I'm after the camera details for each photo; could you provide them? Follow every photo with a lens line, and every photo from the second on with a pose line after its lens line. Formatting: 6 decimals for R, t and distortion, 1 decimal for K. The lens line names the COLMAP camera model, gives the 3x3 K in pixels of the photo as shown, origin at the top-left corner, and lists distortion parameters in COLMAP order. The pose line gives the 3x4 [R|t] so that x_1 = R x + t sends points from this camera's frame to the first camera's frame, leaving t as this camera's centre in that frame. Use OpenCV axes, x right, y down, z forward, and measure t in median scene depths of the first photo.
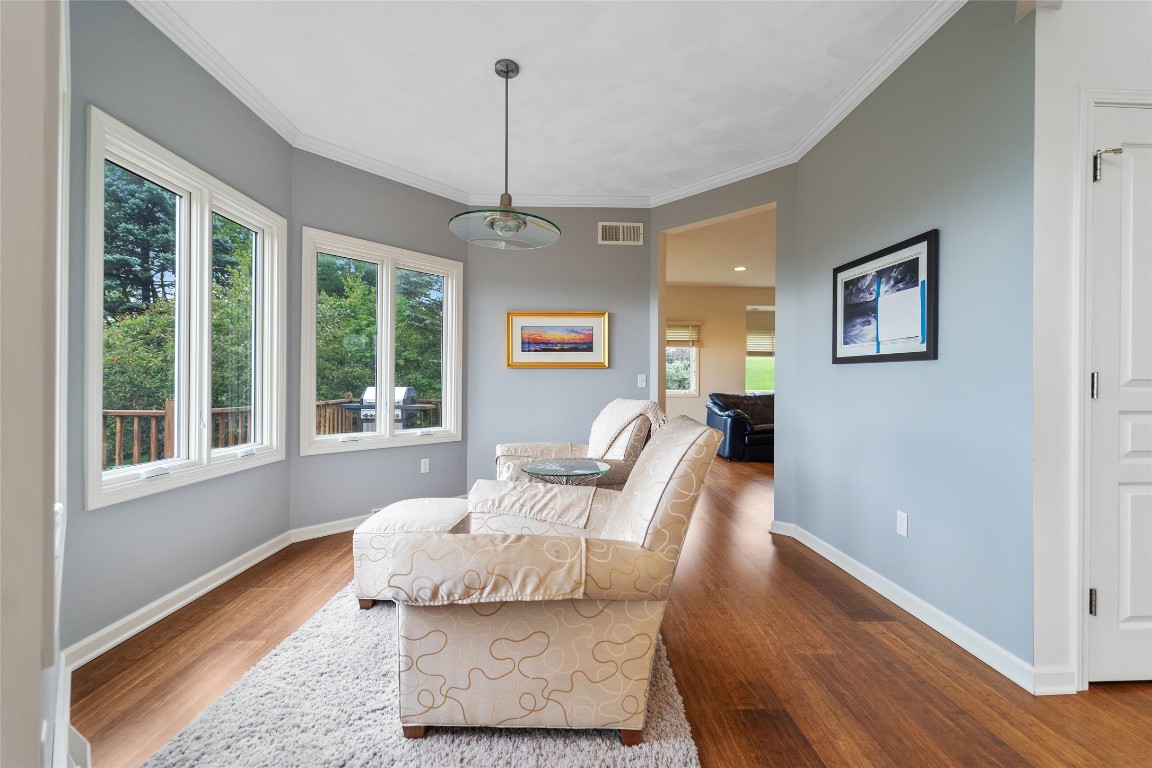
lens RADIAL K [[474.0, 0, 581.6], [0, 474.0, 381.2], [0, 0, 1]] dist [-0.002417, -0.000182]
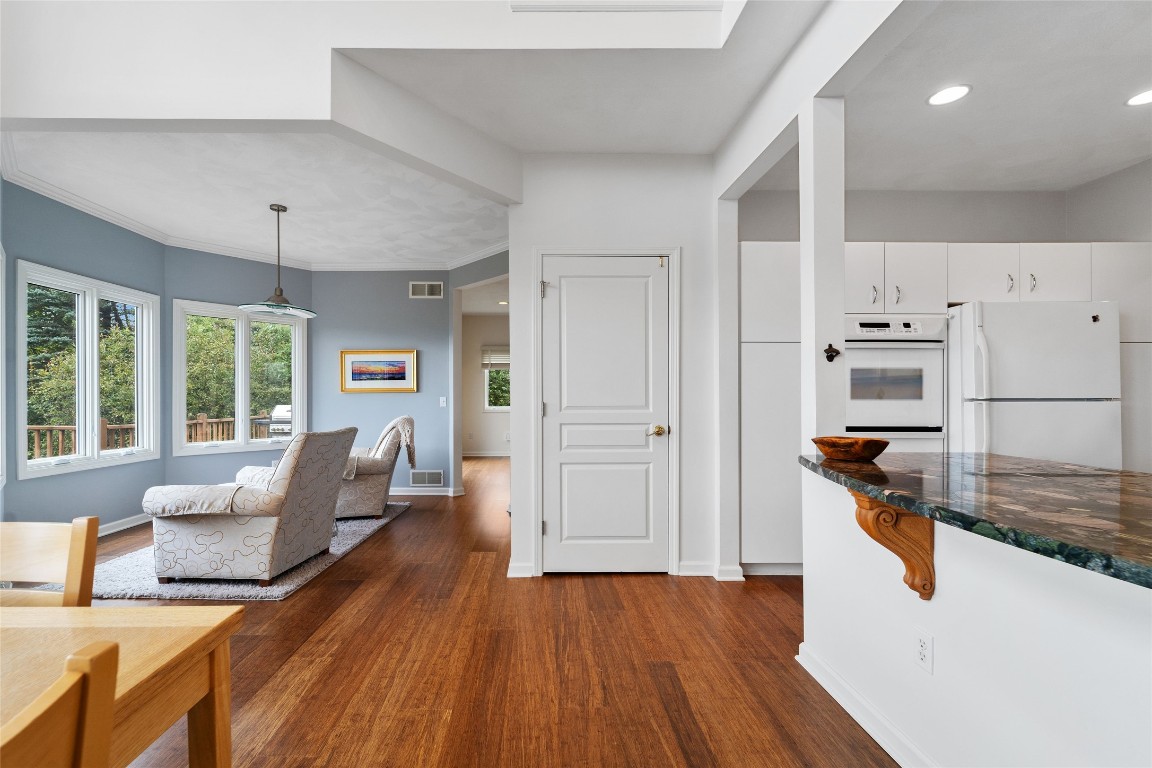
lens RADIAL K [[474.0, 0, 527.0], [0, 474.0, 400.9], [0, 0, 1]] dist [-0.002417, -0.000182]
pose [[0.999174, -0.007690, -0.039903, 0.645780], [0.008206, 0.999885, 0.012780, -0.027682], [0.039801, -0.013097, 0.999122, -0.483890]]
